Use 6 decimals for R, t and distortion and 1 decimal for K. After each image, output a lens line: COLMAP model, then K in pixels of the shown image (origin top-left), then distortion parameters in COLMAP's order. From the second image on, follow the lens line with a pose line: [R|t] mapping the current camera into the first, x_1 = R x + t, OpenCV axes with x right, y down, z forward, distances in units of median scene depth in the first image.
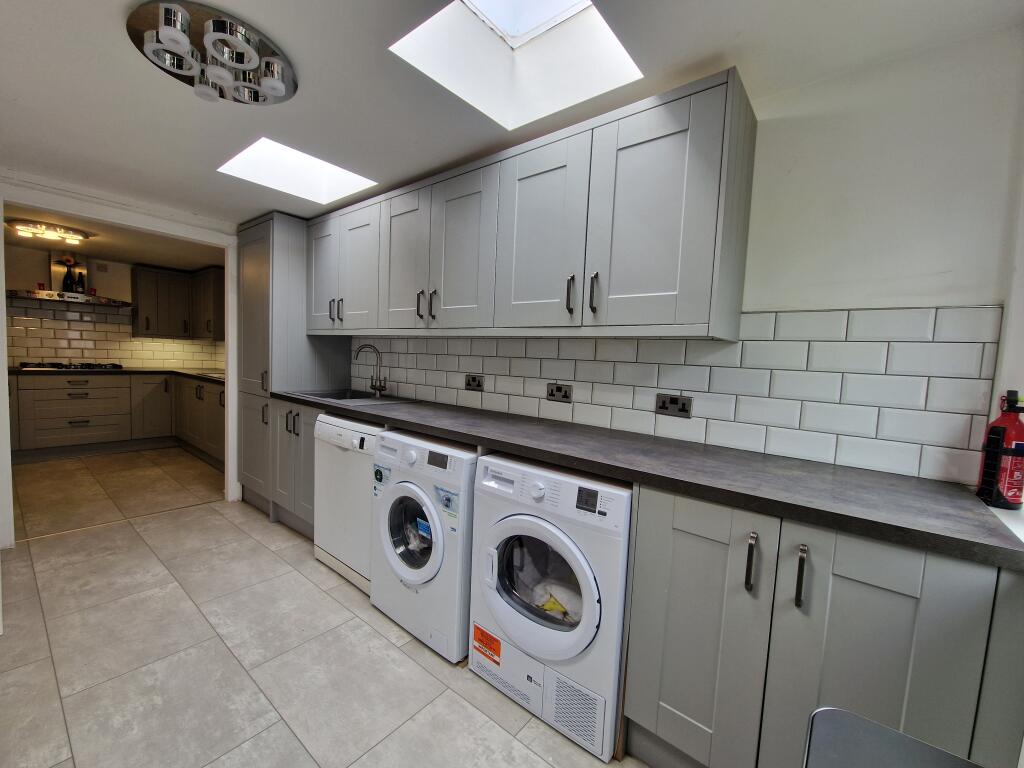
lens RADIAL K [[419.3, 0, 512.0], [0, 419.3, 384.0], [0, 0, 1]] dist [0.002605, -0.004249]
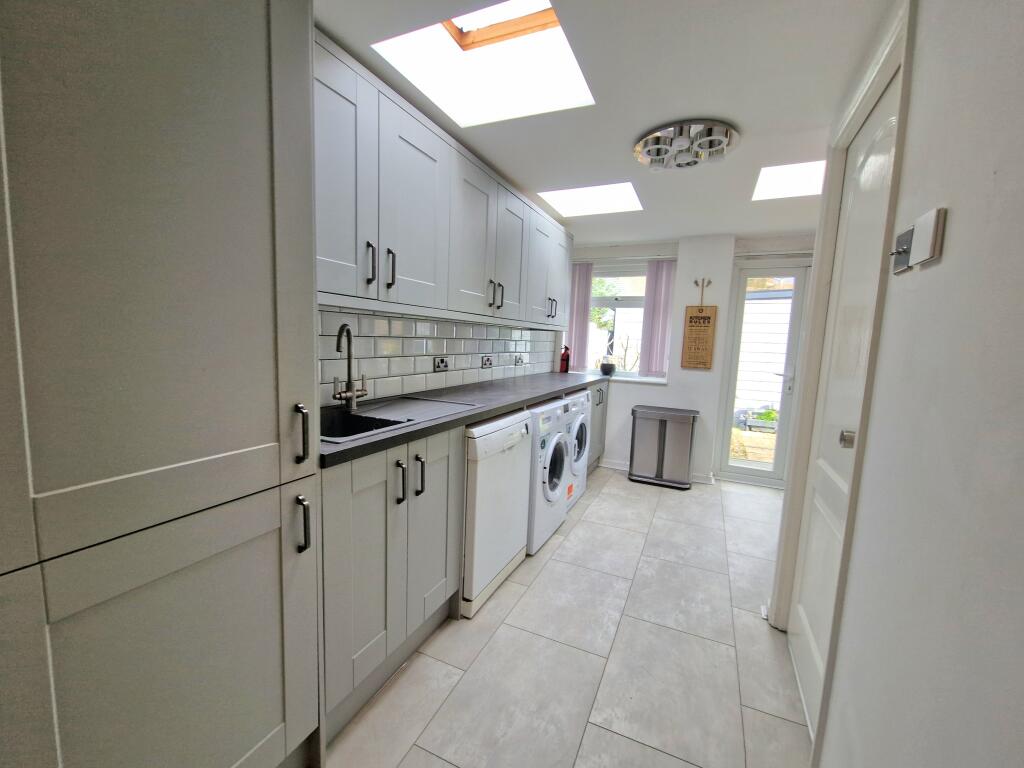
lens RADIAL K [[419.3, 0, 512.0], [0, 419.3, 384.0], [0, 0, 1]] dist [0.002605, -0.004249]
pose [[-0.236064, -0.156764, 0.959009, -1.536249], [0.014741, 0.986210, 0.164839, -0.166971], [-0.971626, 0.053049, -0.230497, 1.452843]]
